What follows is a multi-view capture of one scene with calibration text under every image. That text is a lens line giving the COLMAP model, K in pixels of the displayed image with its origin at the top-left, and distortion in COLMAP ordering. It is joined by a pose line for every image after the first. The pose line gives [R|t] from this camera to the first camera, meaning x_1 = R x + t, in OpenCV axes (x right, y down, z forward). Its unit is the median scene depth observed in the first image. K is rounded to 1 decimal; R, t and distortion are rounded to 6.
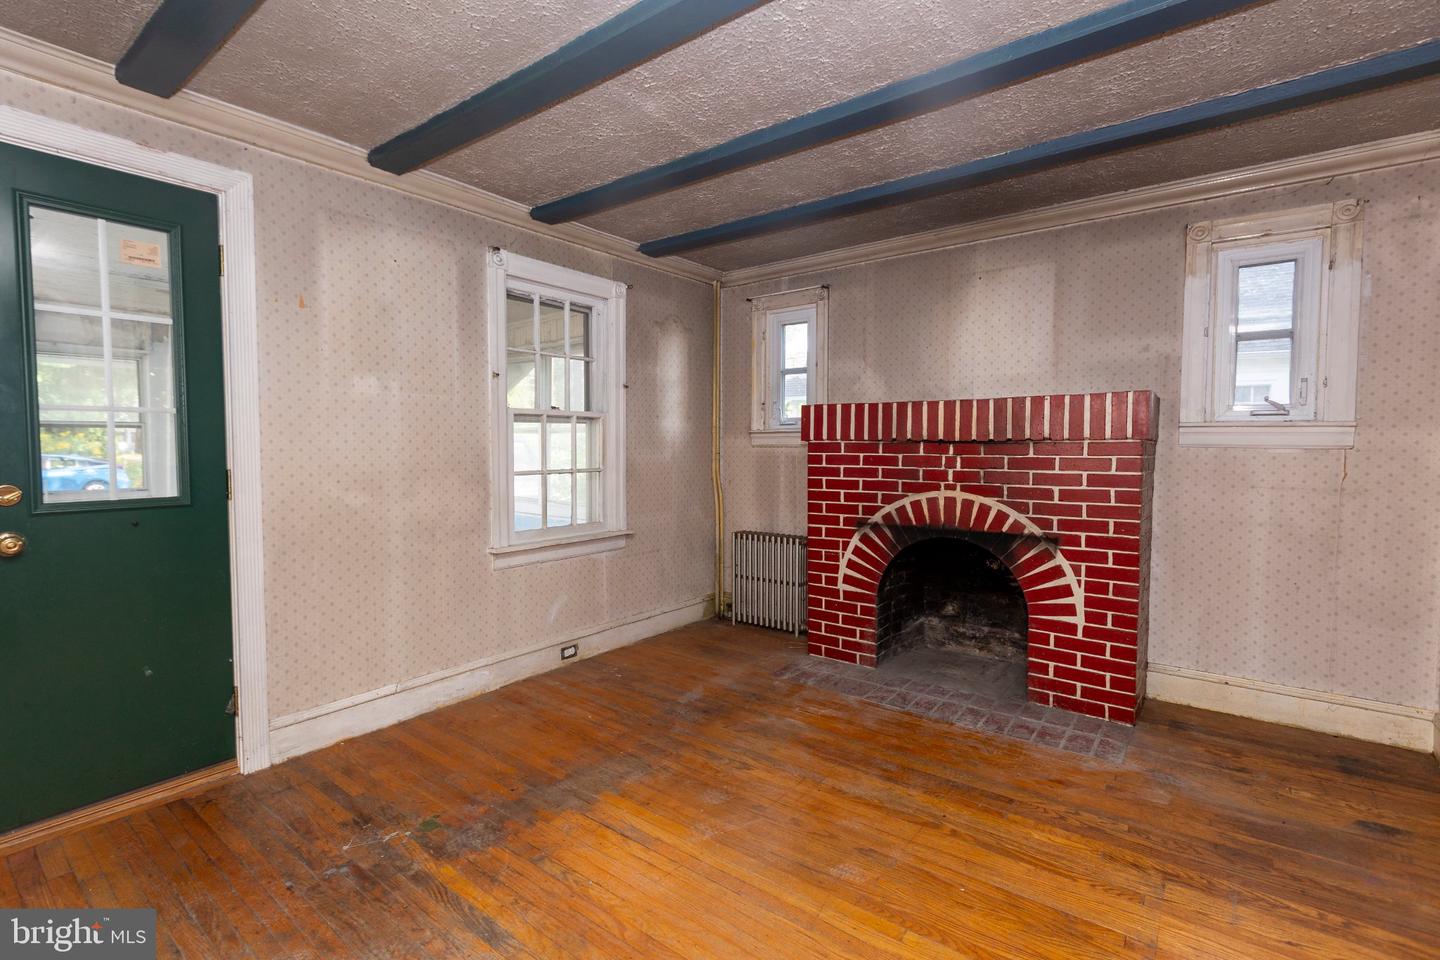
lens RADIAL K [[661.3, 0, 710.8], [0, 661.3, 473.1], [0, 0, 1]] dist [0.001670, 0.000119]
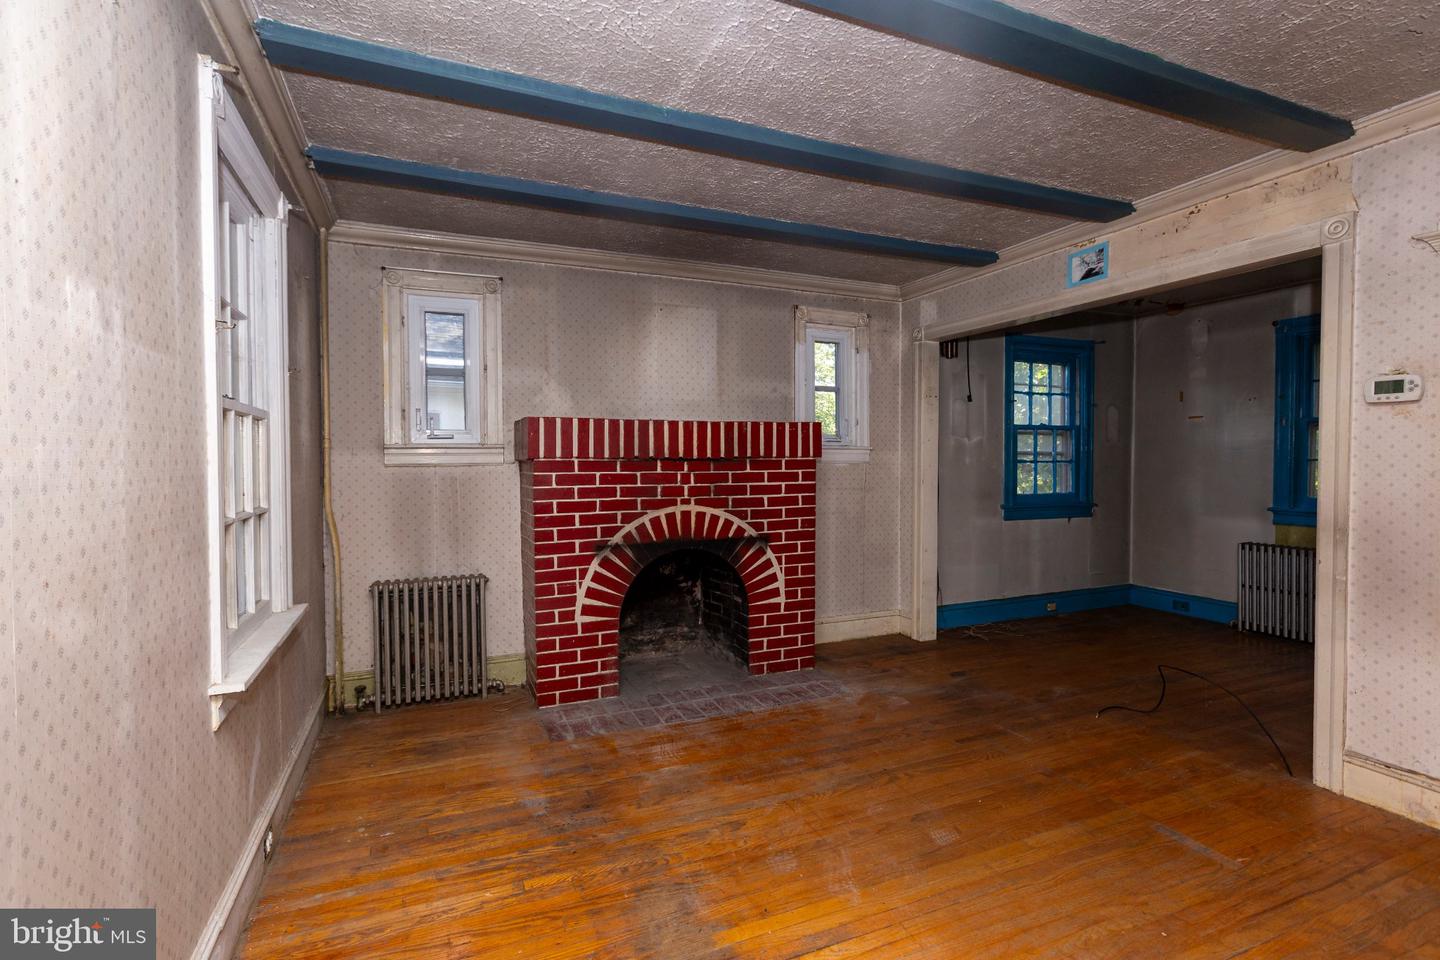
lens RADIAL K [[660.0, 0, 709.2], [0, 660.0, 475.8], [0, 0, 1]] dist [0.003351, -0.000959]
pose [[0.492742, -0.024464, 0.869831, -0.580406], [0.042433, 0.999091, 0.004062, -0.024614], [-0.869140, 0.034908, 0.493333, 0.458775]]
